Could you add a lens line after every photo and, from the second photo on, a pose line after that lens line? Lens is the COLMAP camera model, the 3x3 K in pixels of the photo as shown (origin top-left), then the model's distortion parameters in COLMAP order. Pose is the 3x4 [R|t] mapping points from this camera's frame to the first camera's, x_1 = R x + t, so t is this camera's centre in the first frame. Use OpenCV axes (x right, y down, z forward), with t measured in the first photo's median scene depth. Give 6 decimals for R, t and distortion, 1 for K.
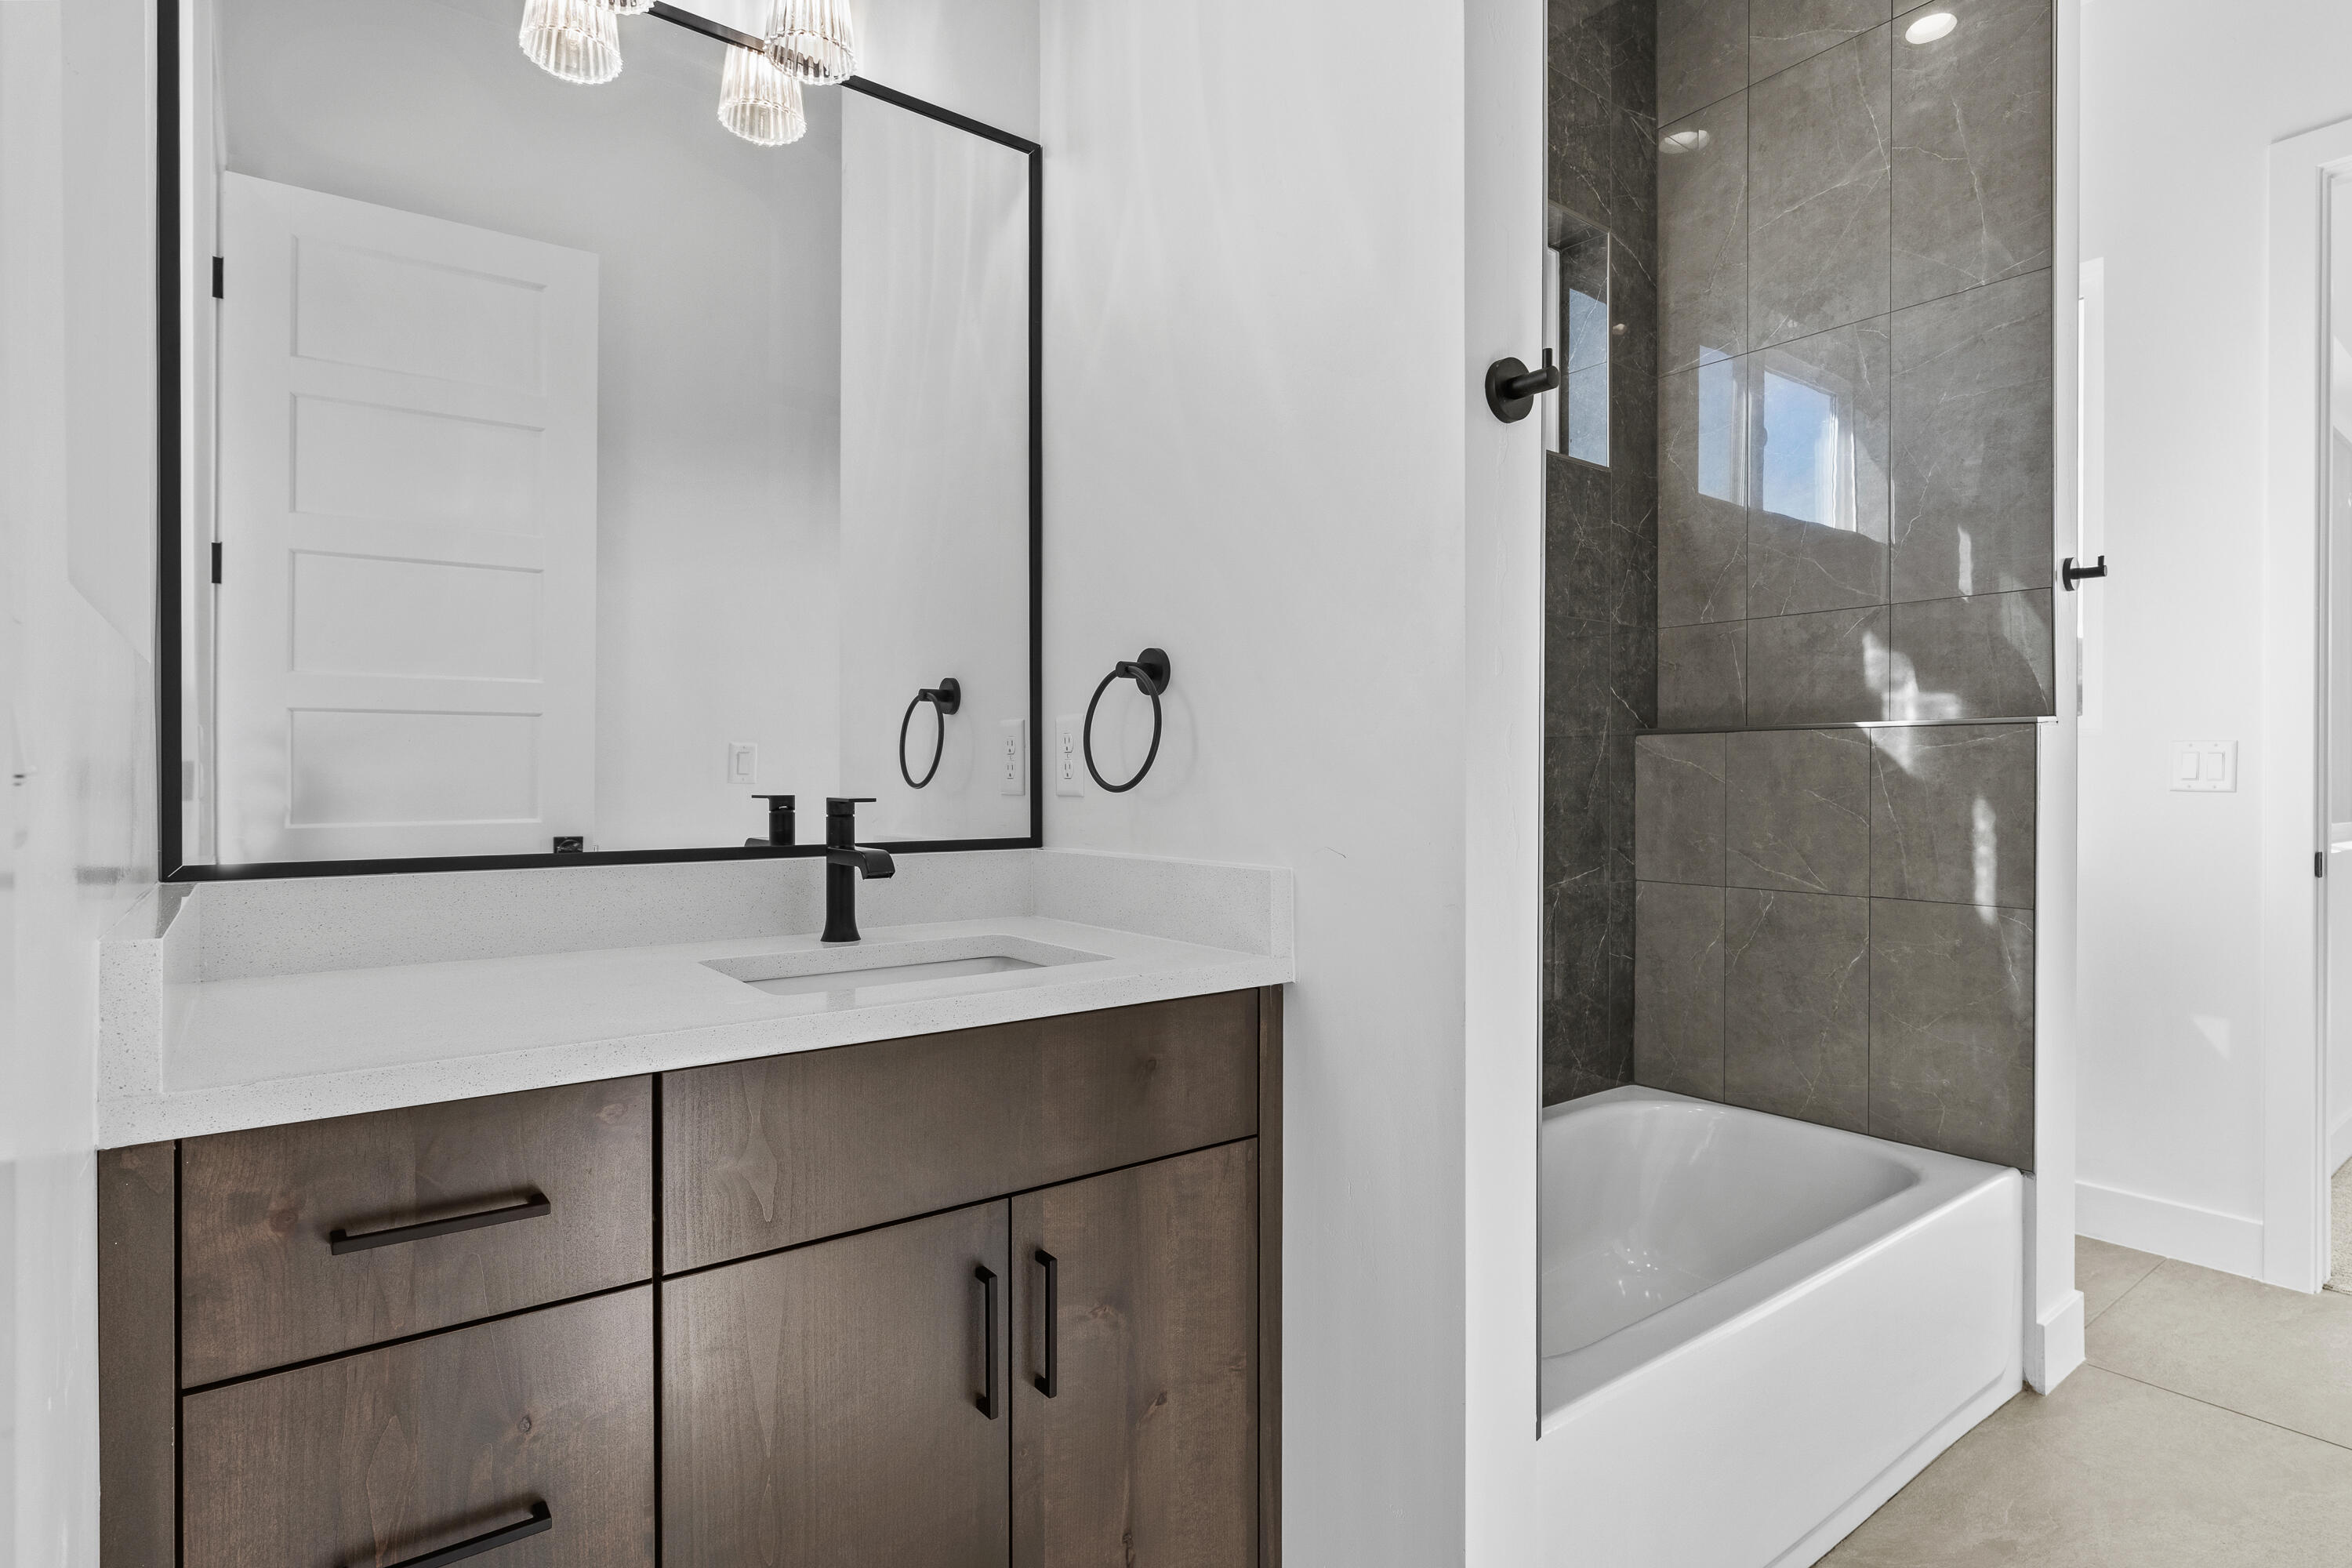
lens RADIAL K [[1202.7, 0, 1176.0], [0, 1202.7, 784.0], [0, 0, 1]] dist [0.000143, 0.000003]
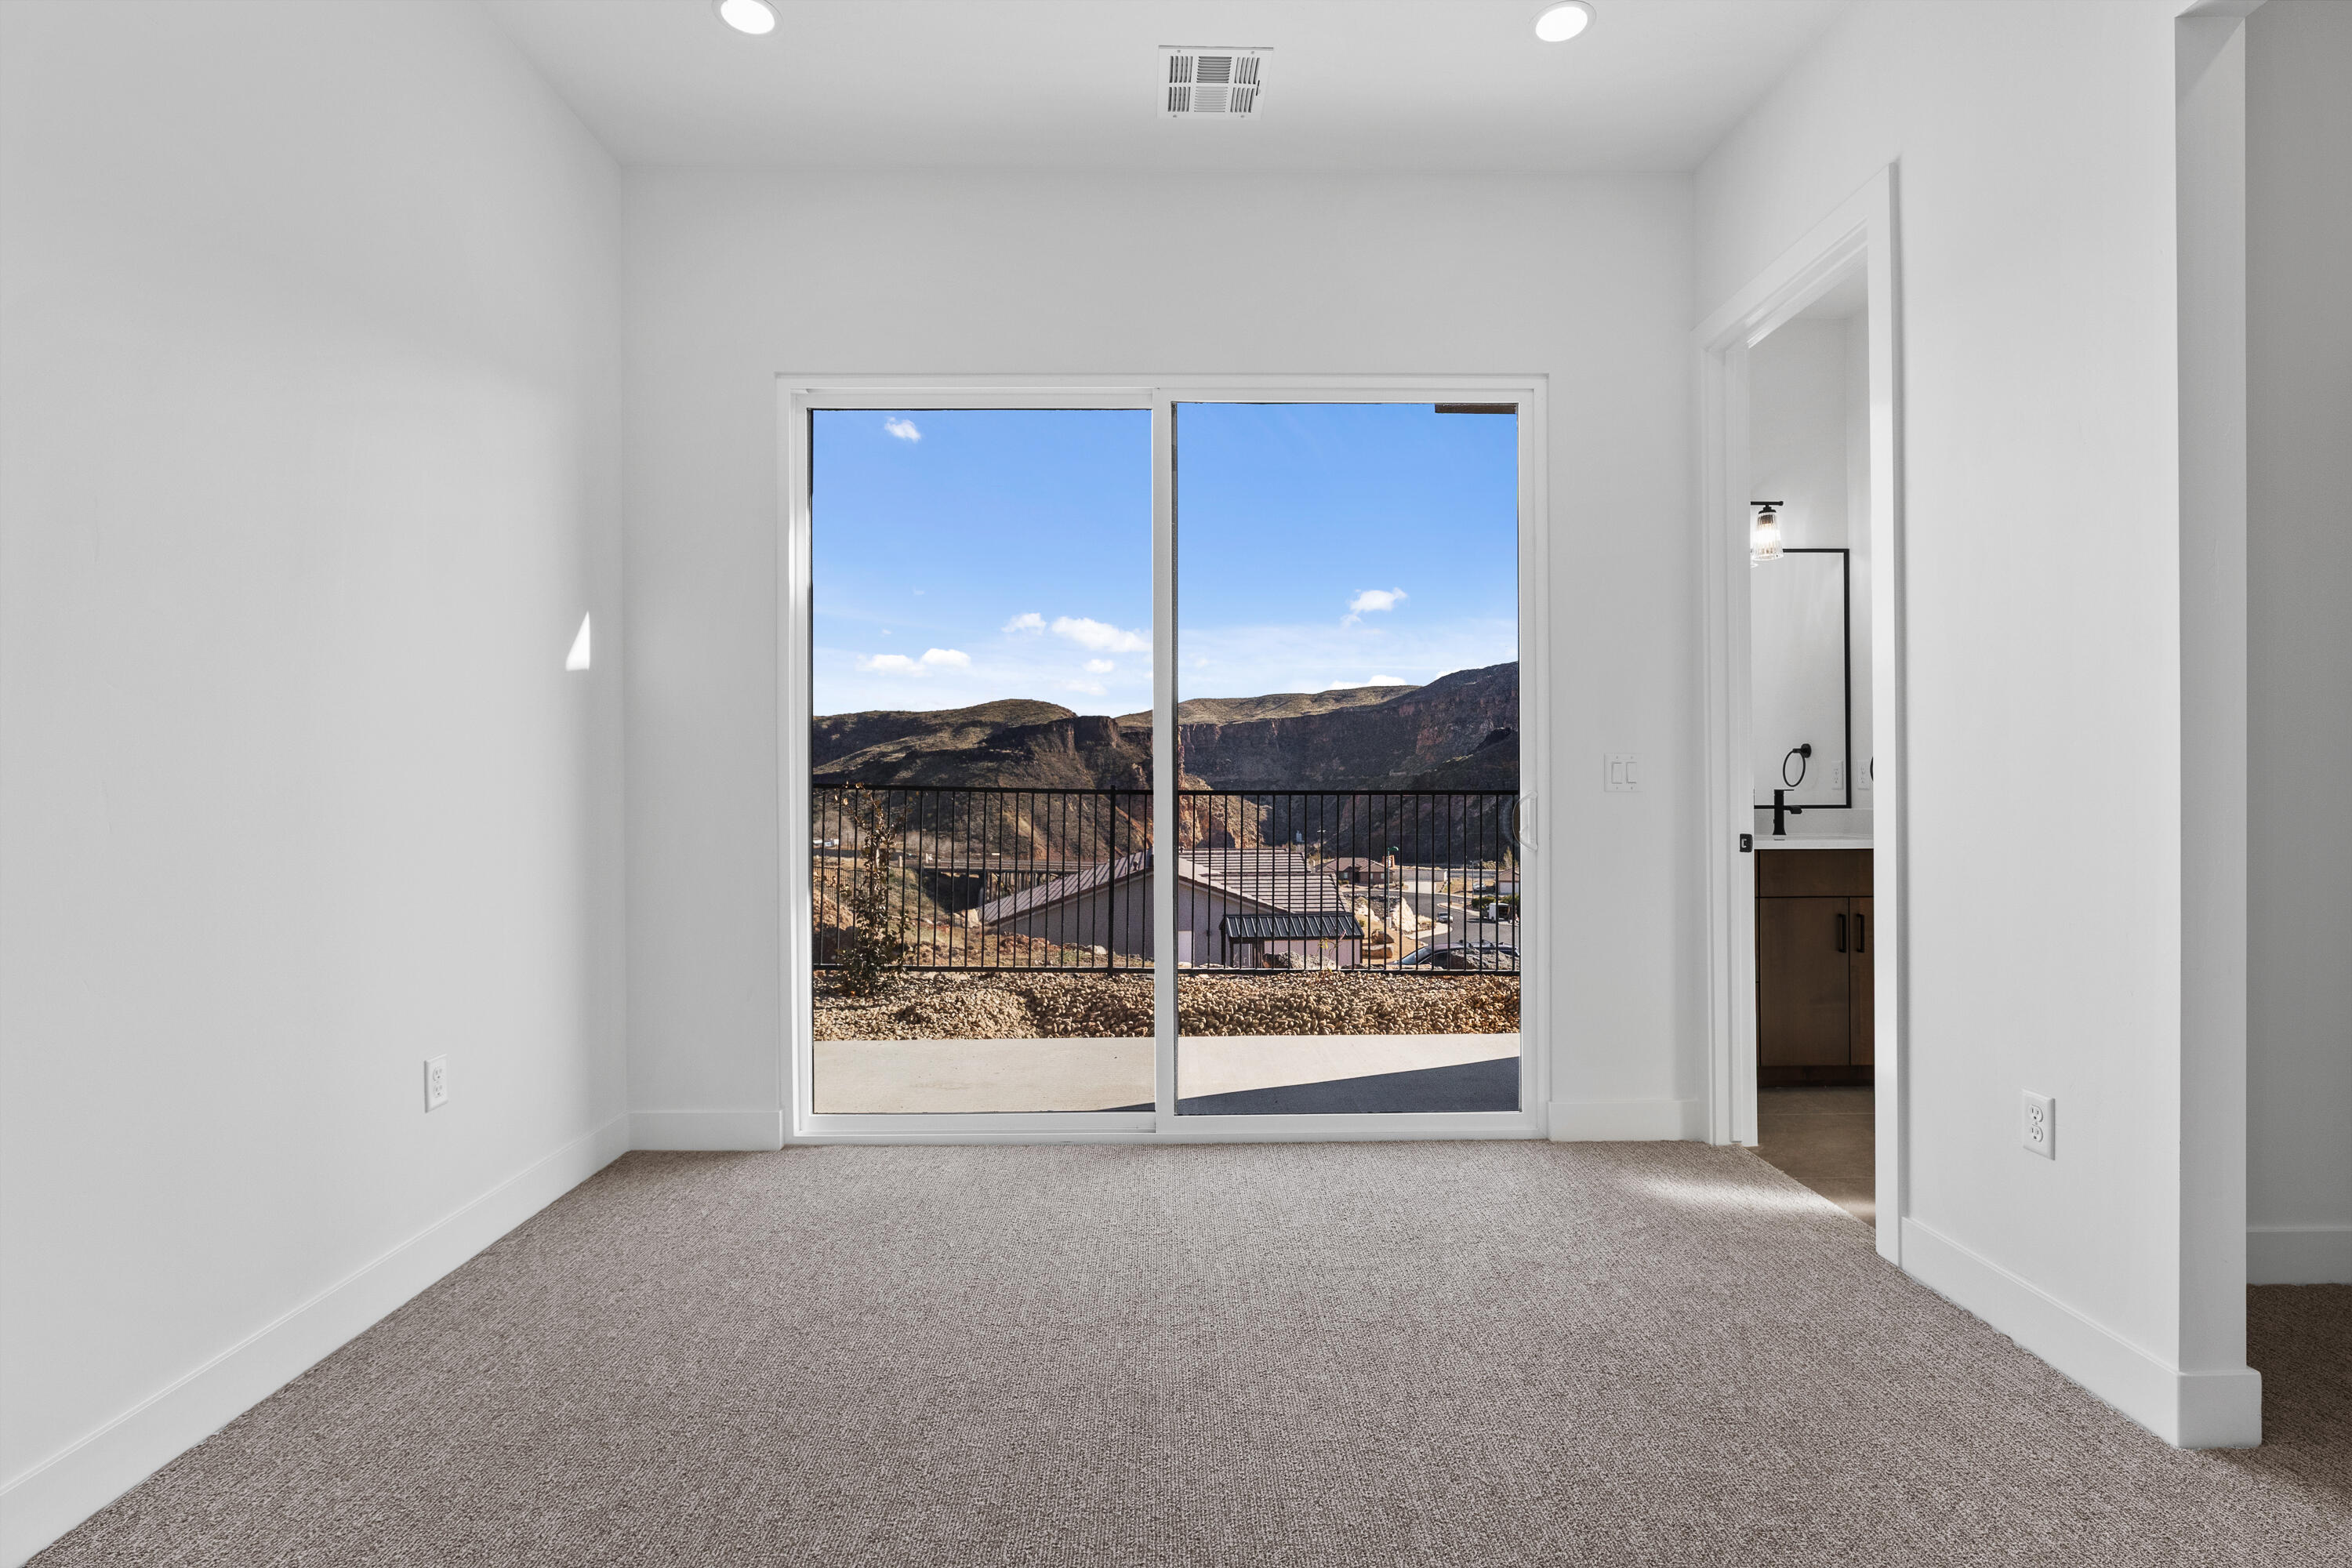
lens RADIAL K [[1078.3, 0, 1176.0], [0, 1078.3, 784.0], [0, 0, 1]] dist [0.002555, 0.000204]
pose [[0.802420, -0.007943, -0.596707, 0.139658], [0.007425, 0.999967, -0.003327, -0.006028], [0.596713, -0.001761, 0.802453, -2.186966]]
